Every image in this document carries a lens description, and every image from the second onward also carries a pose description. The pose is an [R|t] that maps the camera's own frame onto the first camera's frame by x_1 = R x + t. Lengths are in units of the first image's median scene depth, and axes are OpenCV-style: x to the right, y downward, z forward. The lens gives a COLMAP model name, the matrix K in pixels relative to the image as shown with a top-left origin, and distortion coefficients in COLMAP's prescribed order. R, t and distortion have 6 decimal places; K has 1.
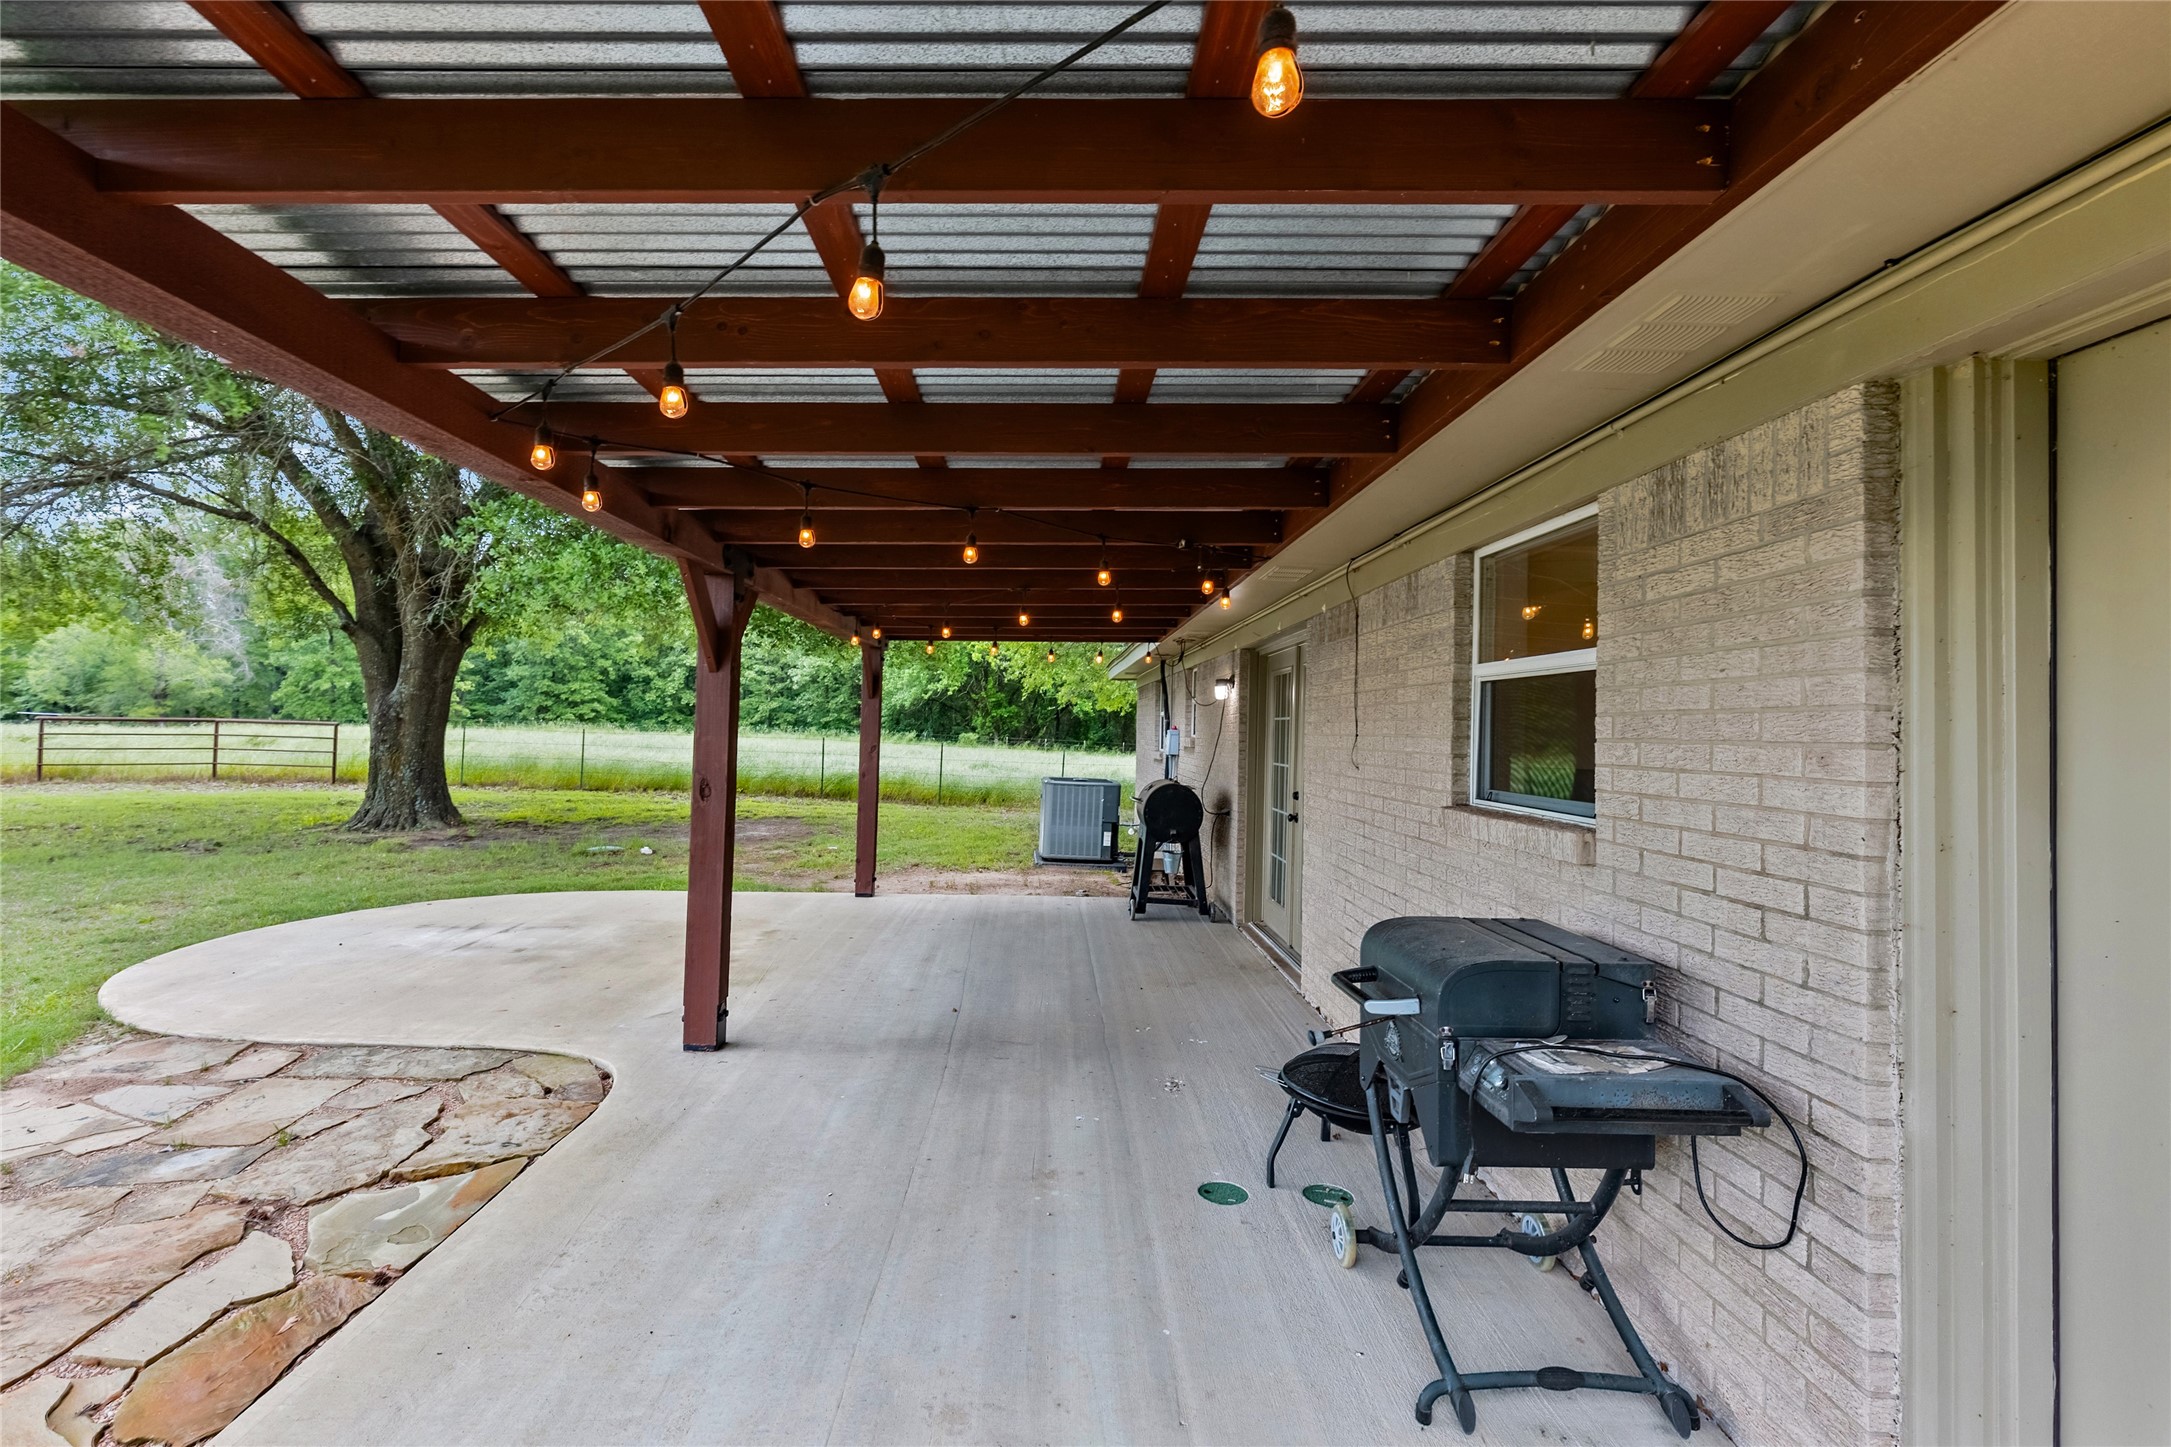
lens RADIAL K [[986.8, 0, 1079.5], [0, 986.8, 759.0], [0, 0, 1]] dist [0.004830, -0.000073]
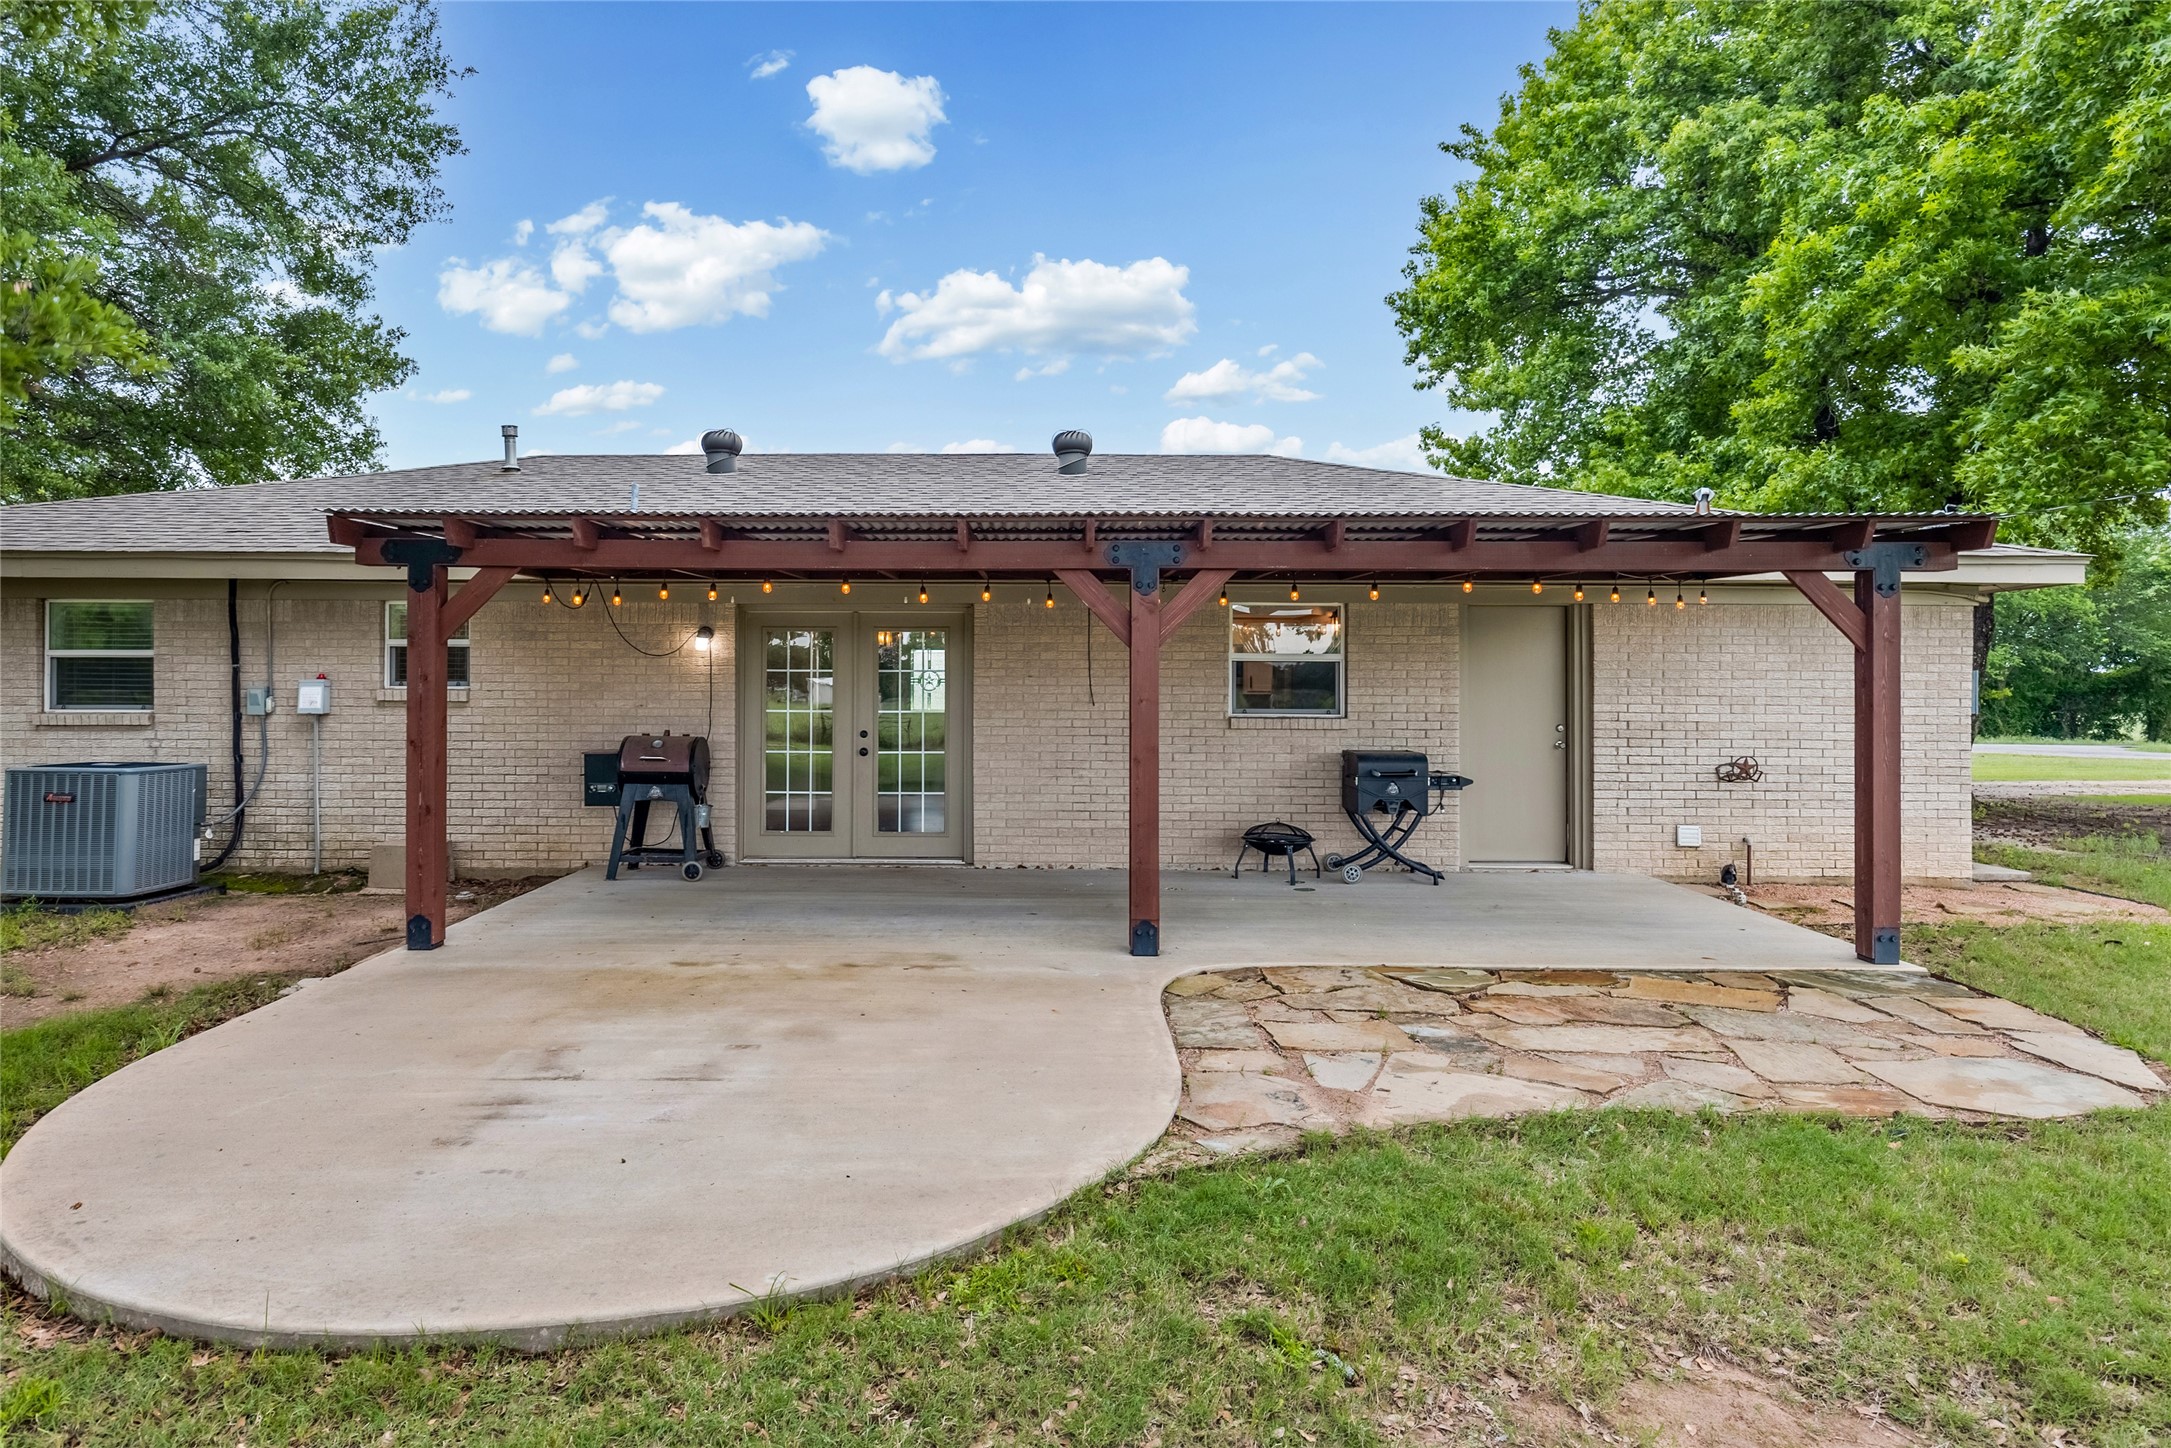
lens RADIAL K [[1218.1, 0, 1085.5], [0, 1218.1, 724.0], [0, 0, 1]] dist [-0.001074, -0.000334]
pose [[-0.014362, -0.039836, 0.999103, -3.629765], [0.031854, 0.998681, 0.040278, -0.094662], [-0.999389, 0.032404, -0.013074, 2.149406]]
